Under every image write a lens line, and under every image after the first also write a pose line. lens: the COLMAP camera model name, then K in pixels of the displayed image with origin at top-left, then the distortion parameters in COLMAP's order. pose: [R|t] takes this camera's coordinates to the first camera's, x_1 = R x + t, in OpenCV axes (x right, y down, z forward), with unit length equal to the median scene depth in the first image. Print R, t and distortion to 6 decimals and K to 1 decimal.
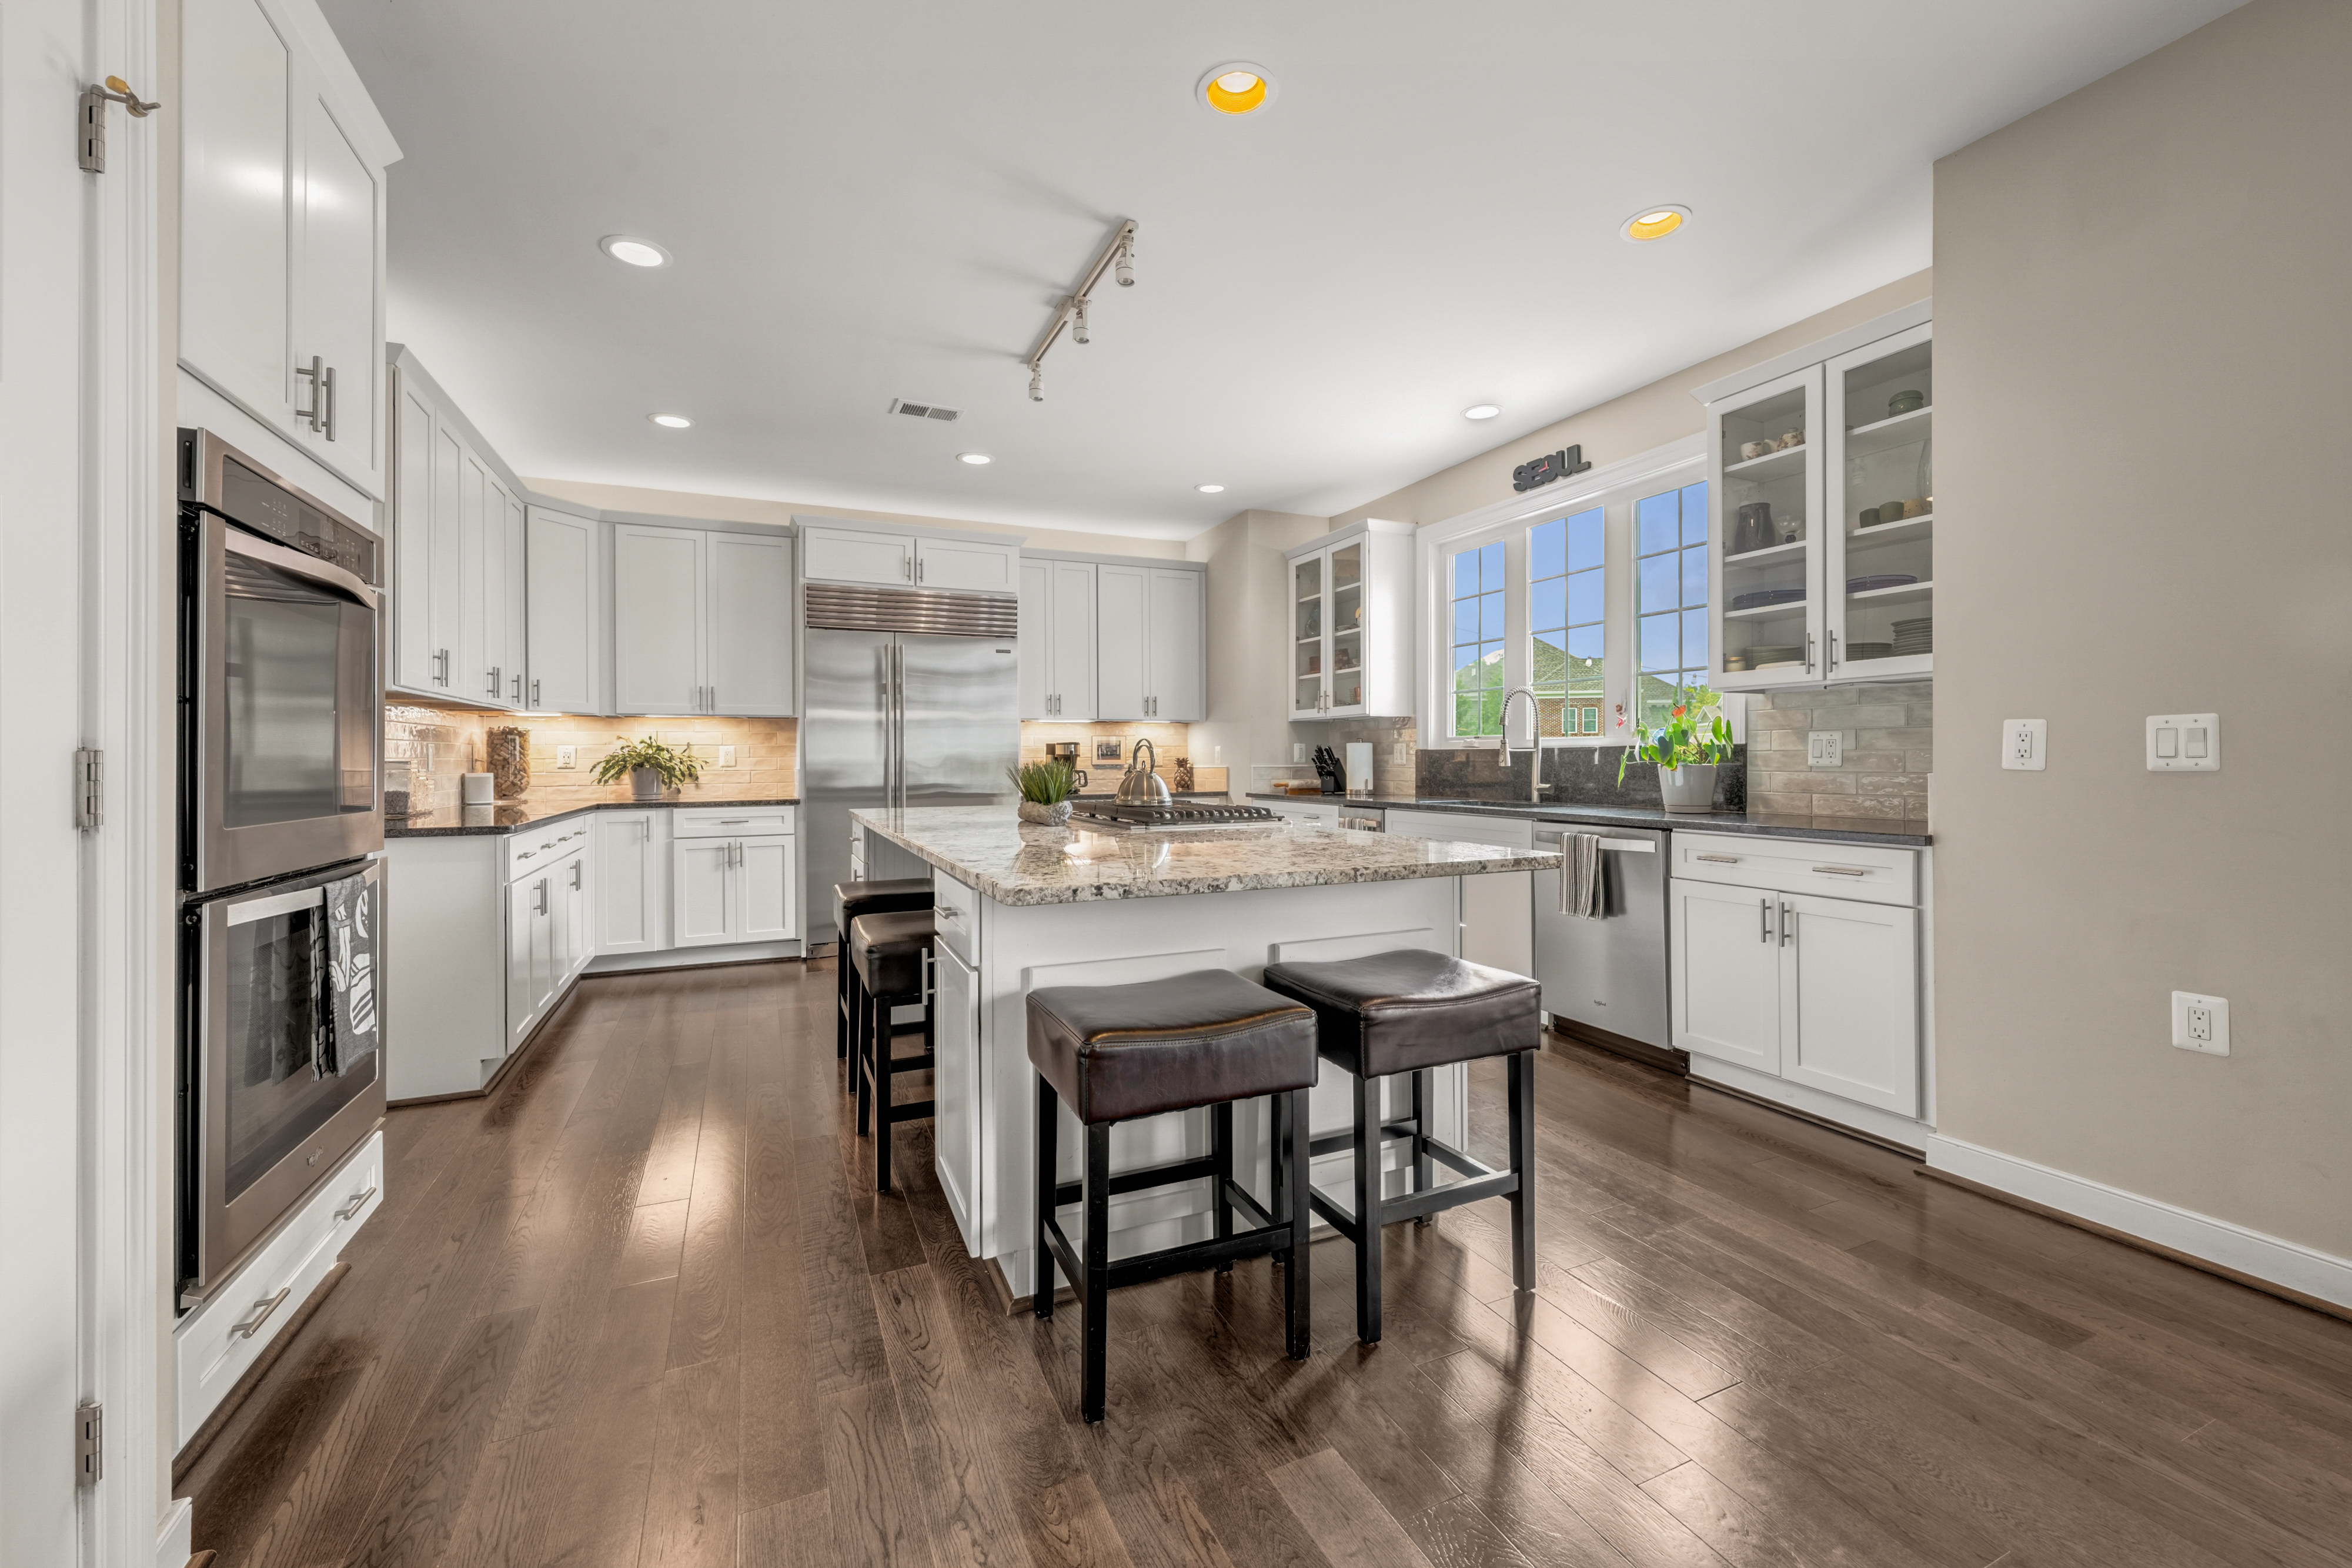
lens RADIAL K [[932.9, 0, 1165.4], [0, 932.9, 765.6], [0, 0, 1]] dist [-0.000553, -0.000111]
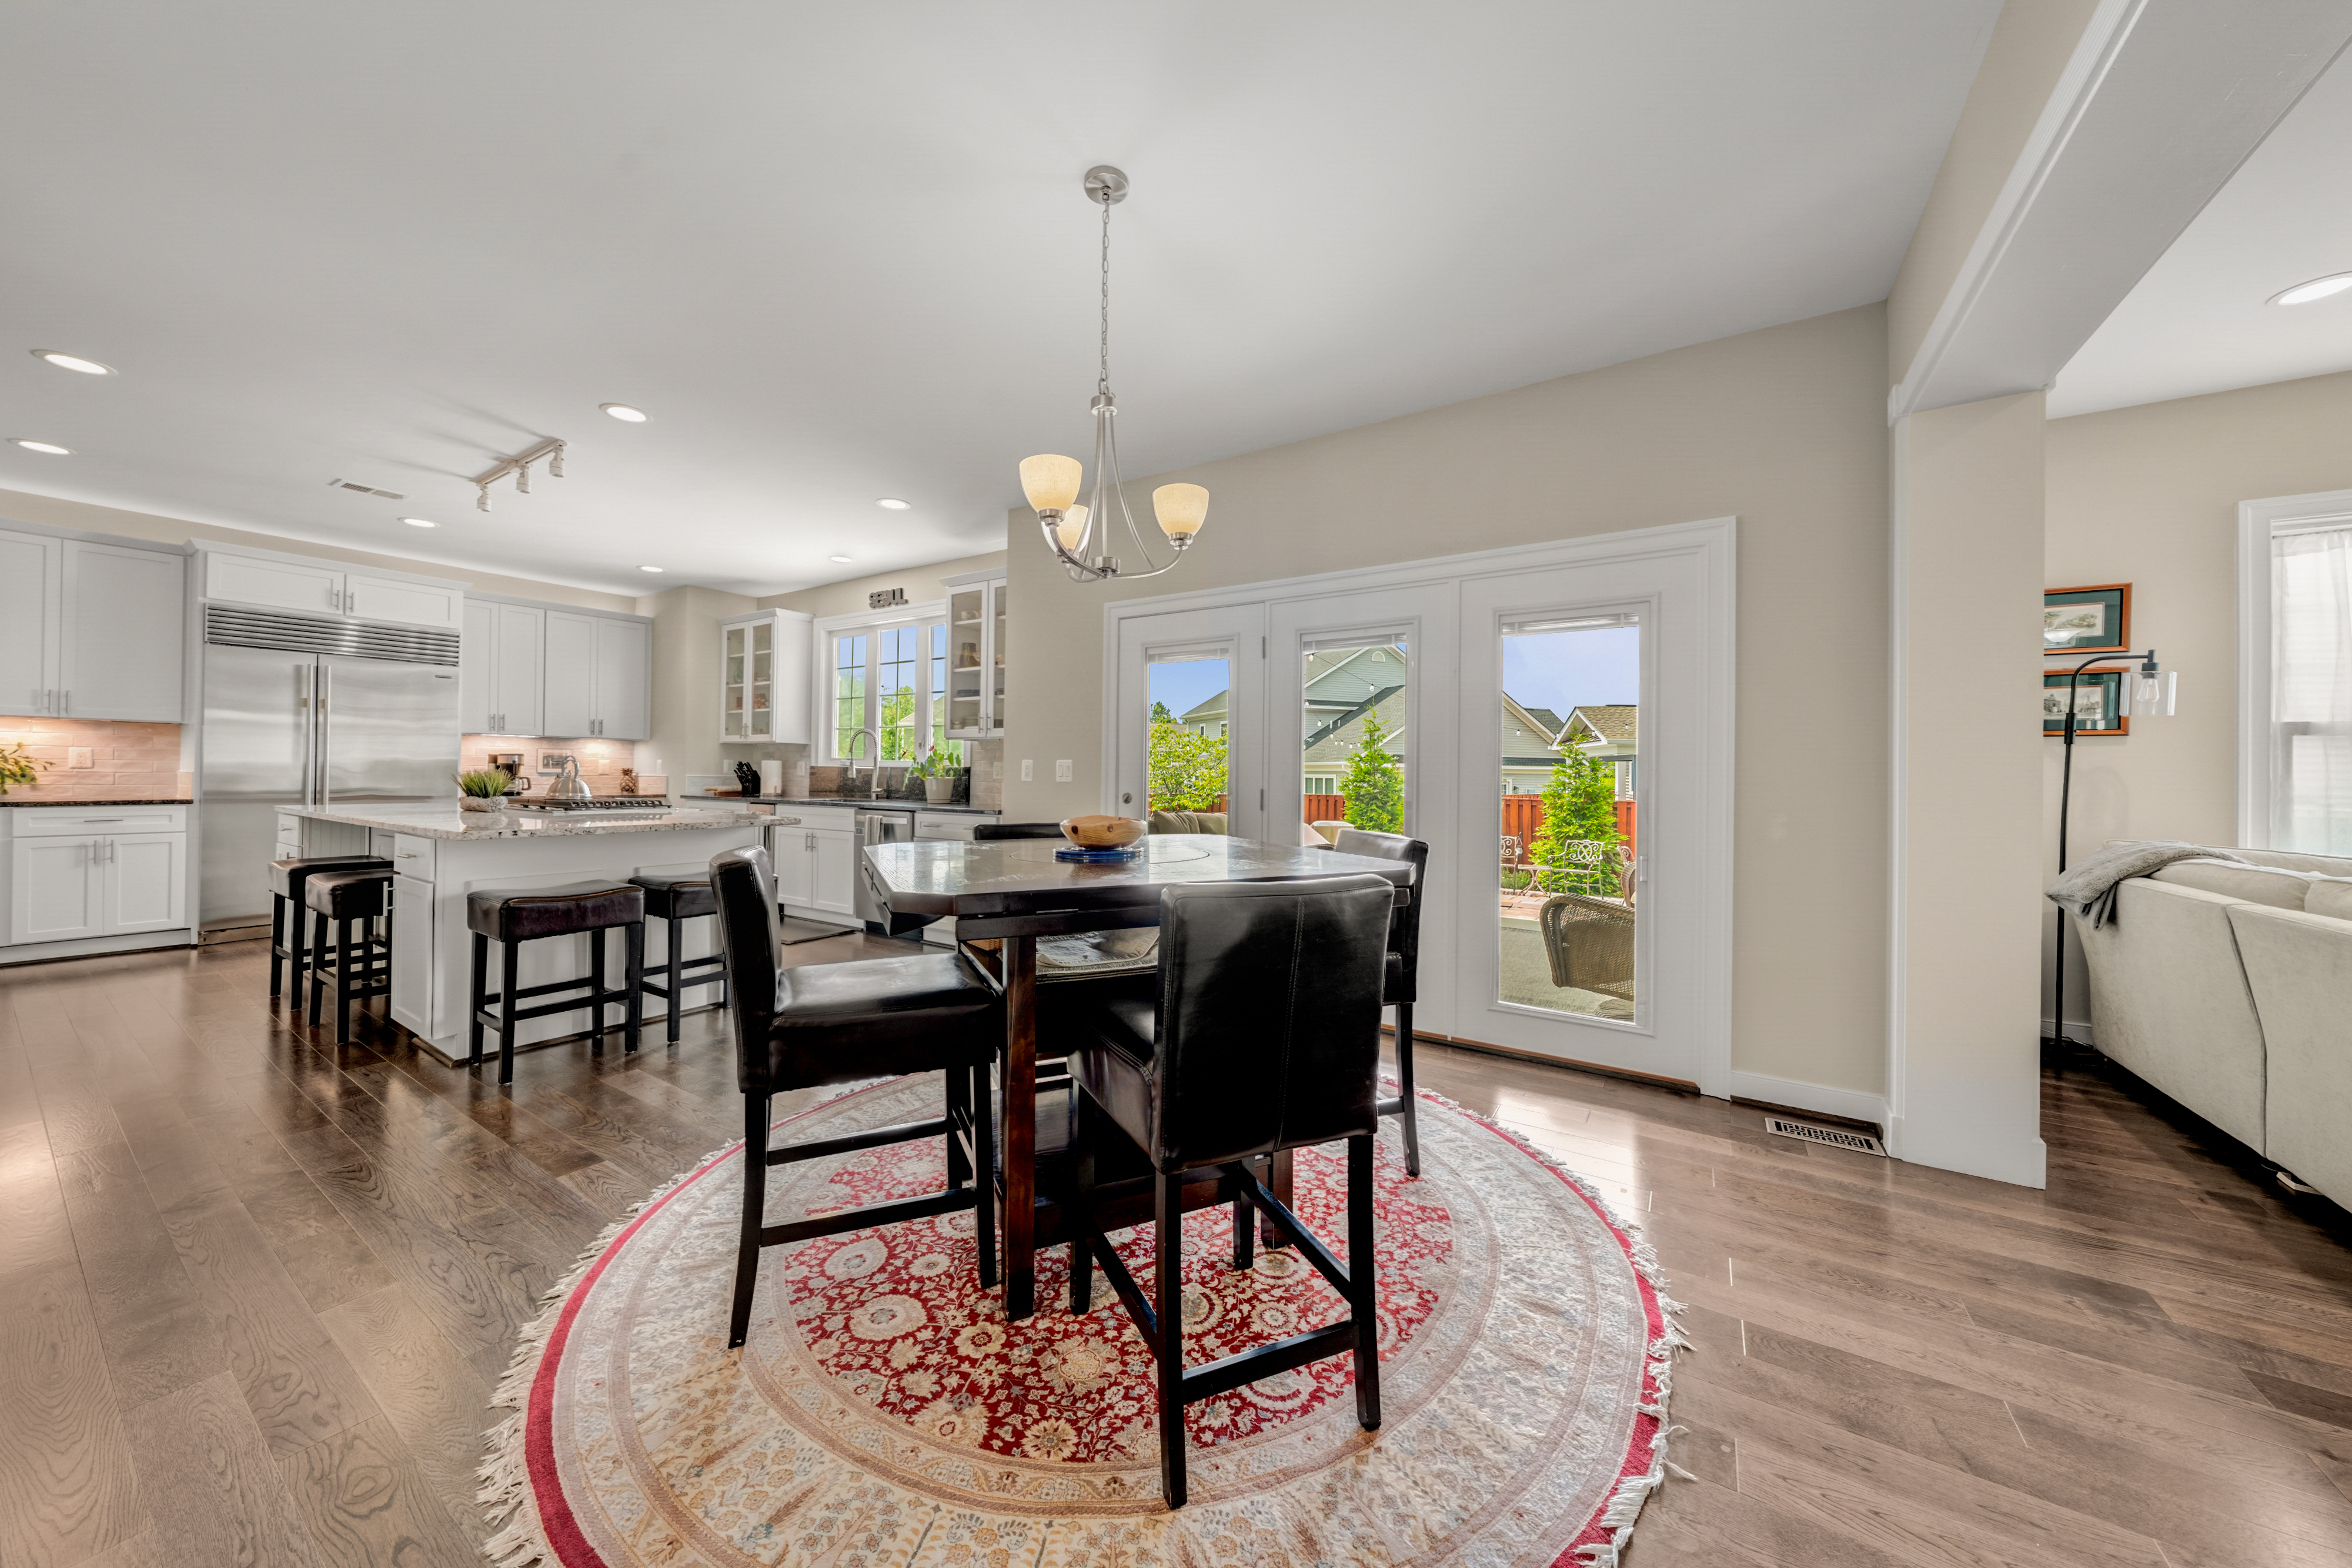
lens RADIAL K [[806.2, 0, 1172.9], [0, 806.2, 769.5], [0, 0, 1]] dist [-0.000526, -0.000020]
pose [[0.839578, 0.017557, 0.542955, 0.061518], [-0.011389, 0.999827, -0.014719, 0.001541], [-0.543119, 0.006174, 0.839633, -0.439073]]
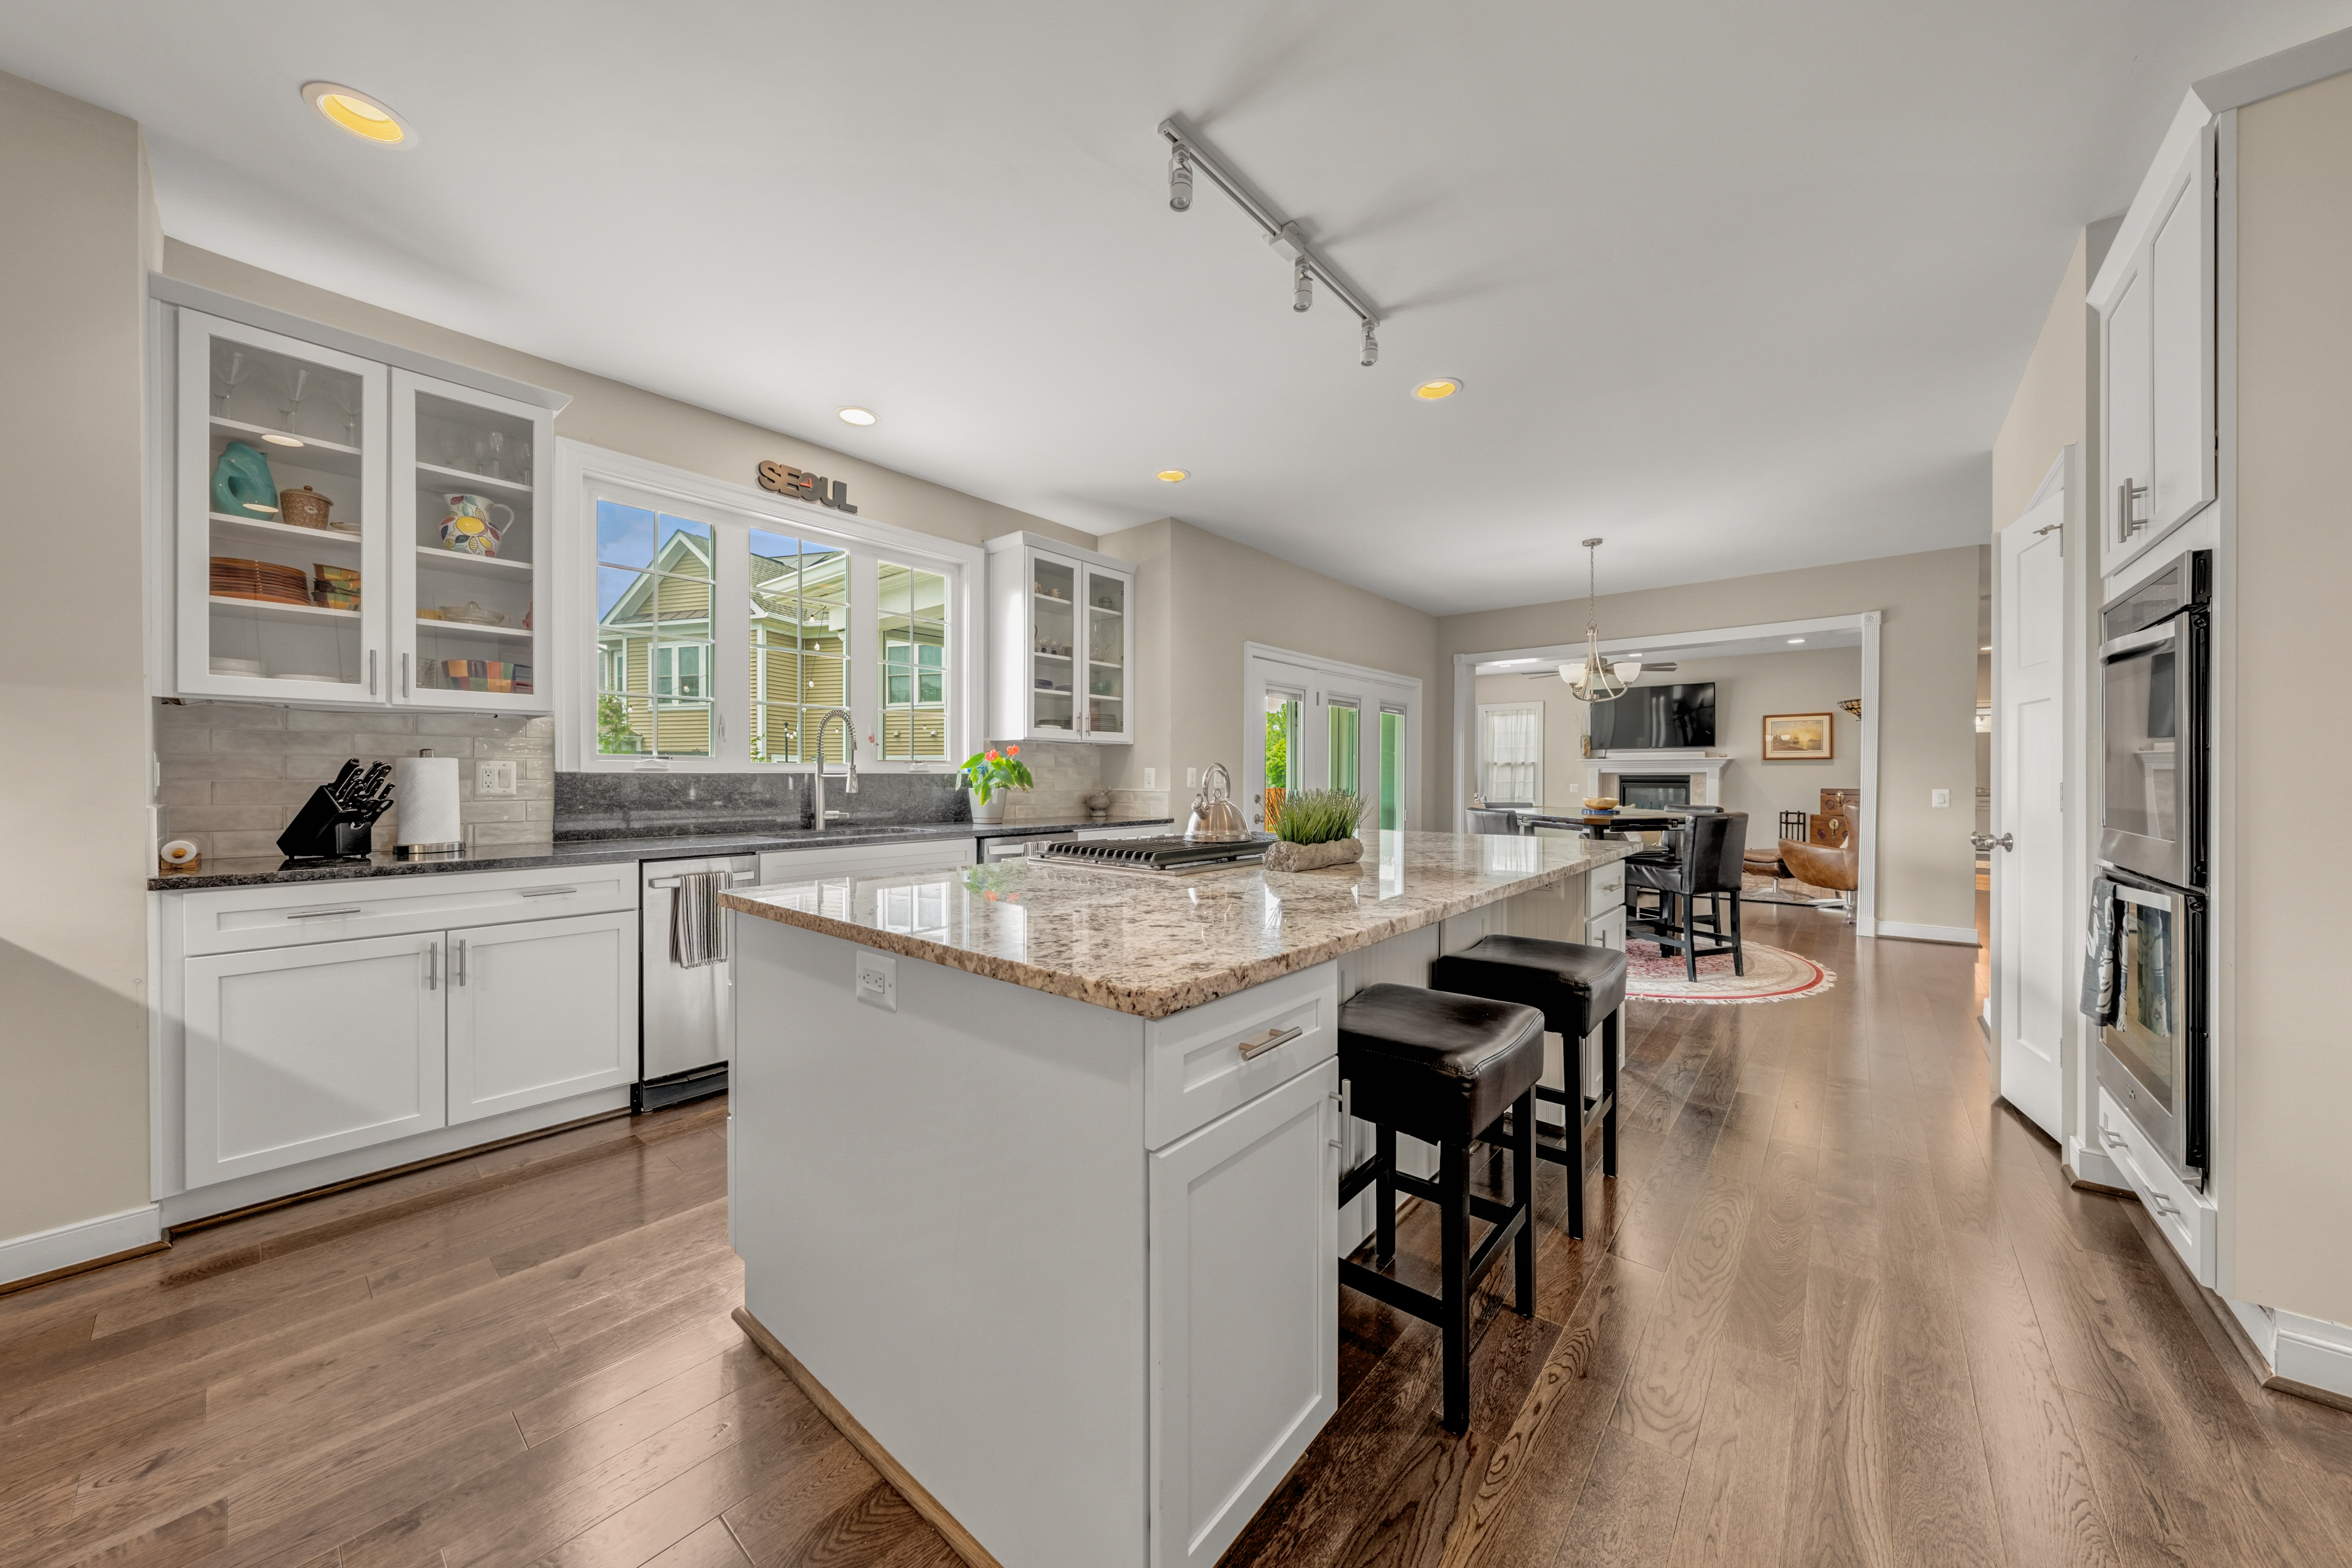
lens RADIAL K [[803.3, 0, 1176.0], [0, 803.3, 784.0], [0, 0, 1]] dist [-0.000533, -0.000038]
pose [[-0.437416, -0.003389, 0.899253, -0.468542], [0.008141, 0.999937, 0.007728, -0.011677], [-0.899222, 0.010701, -0.437361, 0.946715]]
